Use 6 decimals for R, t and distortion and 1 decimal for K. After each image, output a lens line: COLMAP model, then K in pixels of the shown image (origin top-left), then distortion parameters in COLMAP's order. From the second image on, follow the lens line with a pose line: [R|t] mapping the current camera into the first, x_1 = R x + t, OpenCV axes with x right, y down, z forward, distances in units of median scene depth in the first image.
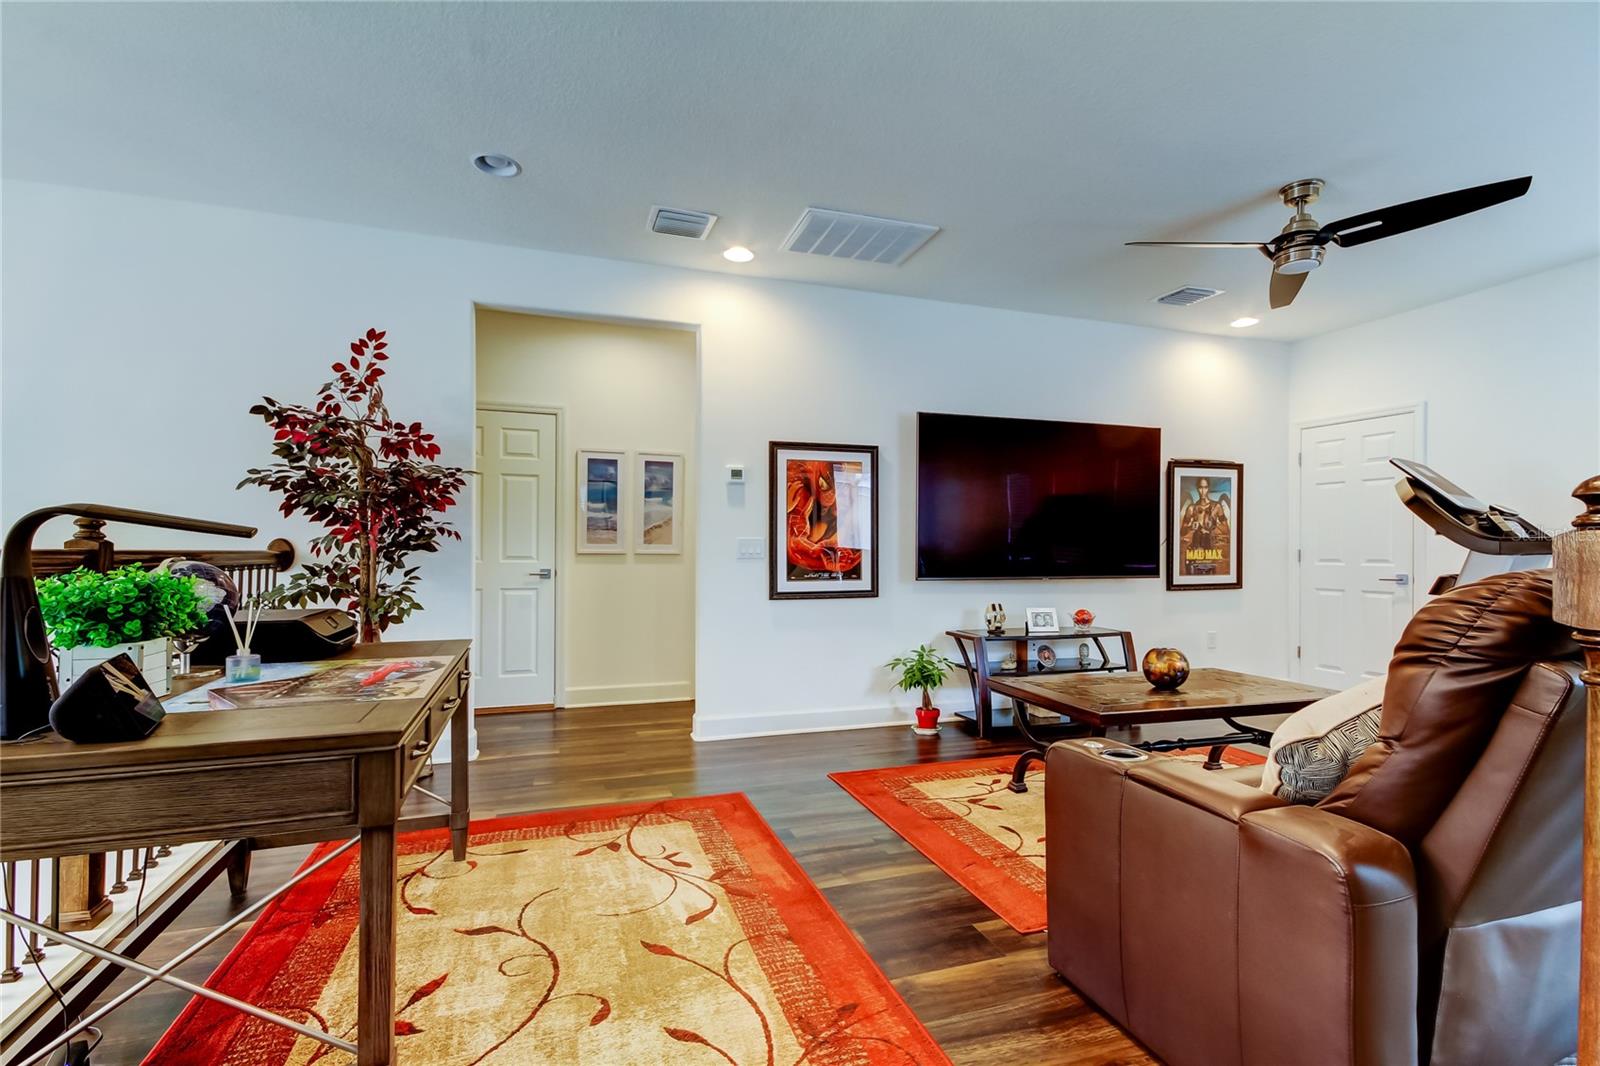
lens RADIAL K [[746.6, 0, 804.5], [0, 746.6, 540.2], [0, 0, 1]] dist [0.013835, 0.000565]
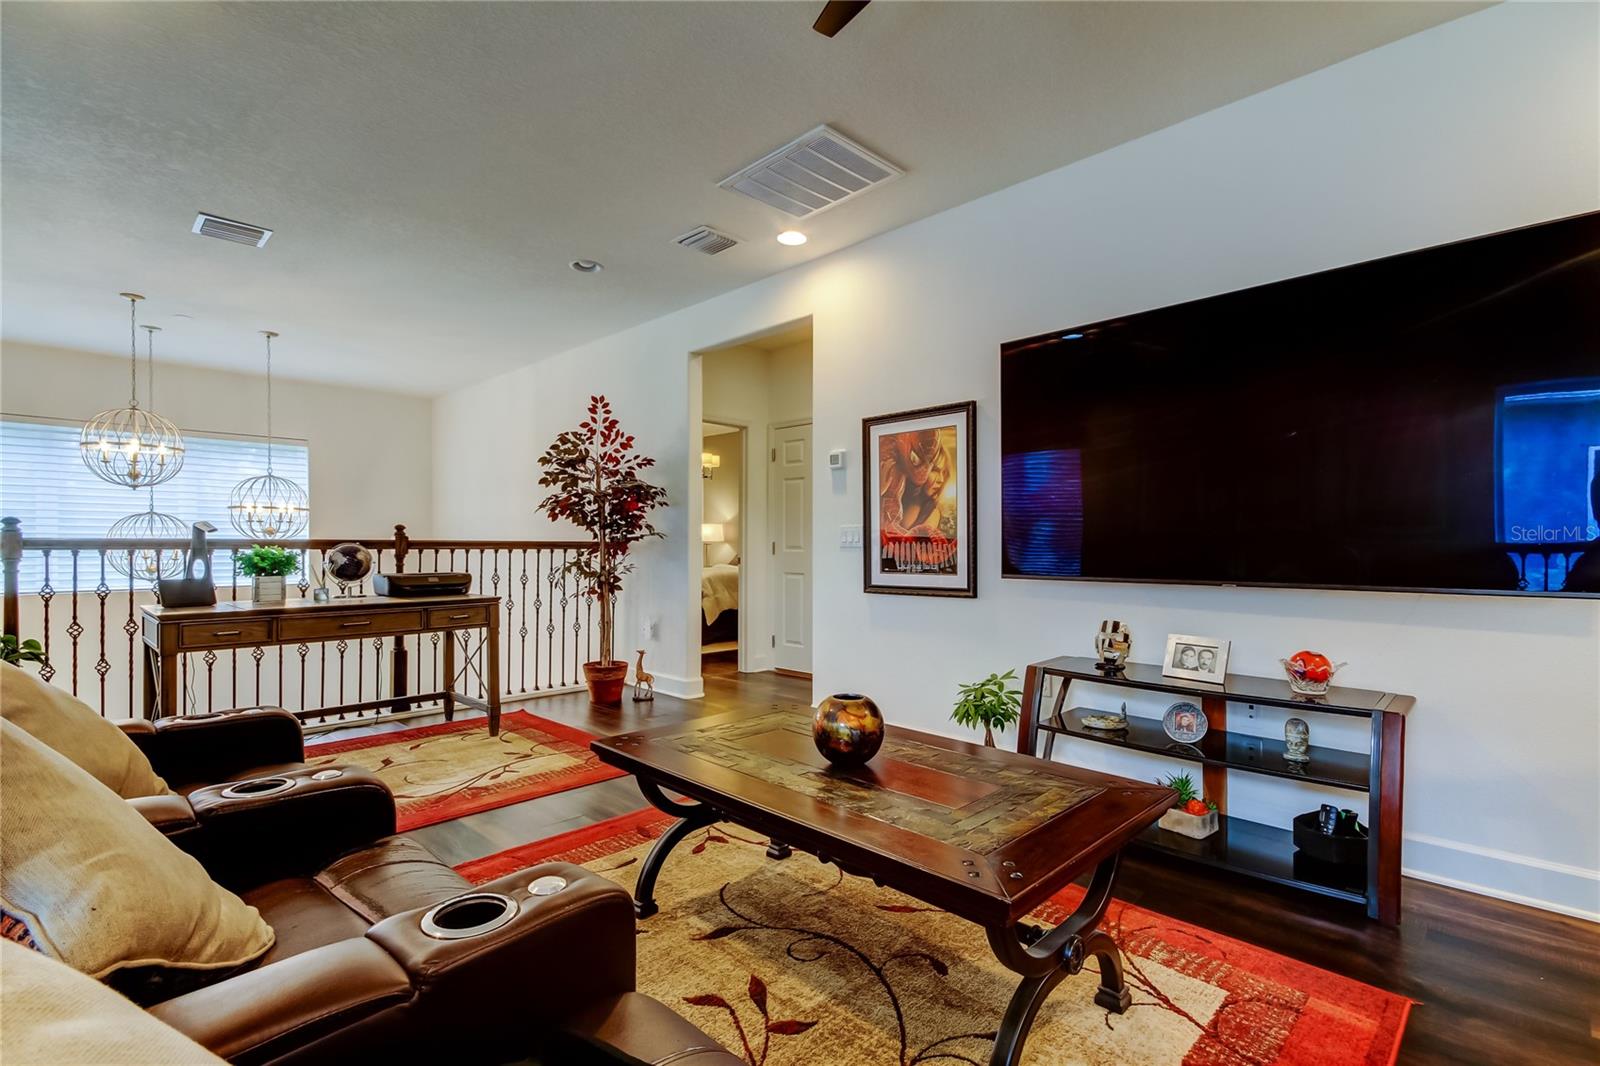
lens RADIAL K [[746.6, 0, 814.4], [0, 746.6, 542.9], [0, 0, 1]] dist [0.013835, 0.000565]
pose [[0.451241, -0.007196, -0.892373, 0.733951], [0.013181, 0.999912, -0.001398, 0.019107], [0.892305, -0.011132, 0.451296, 0.529980]]
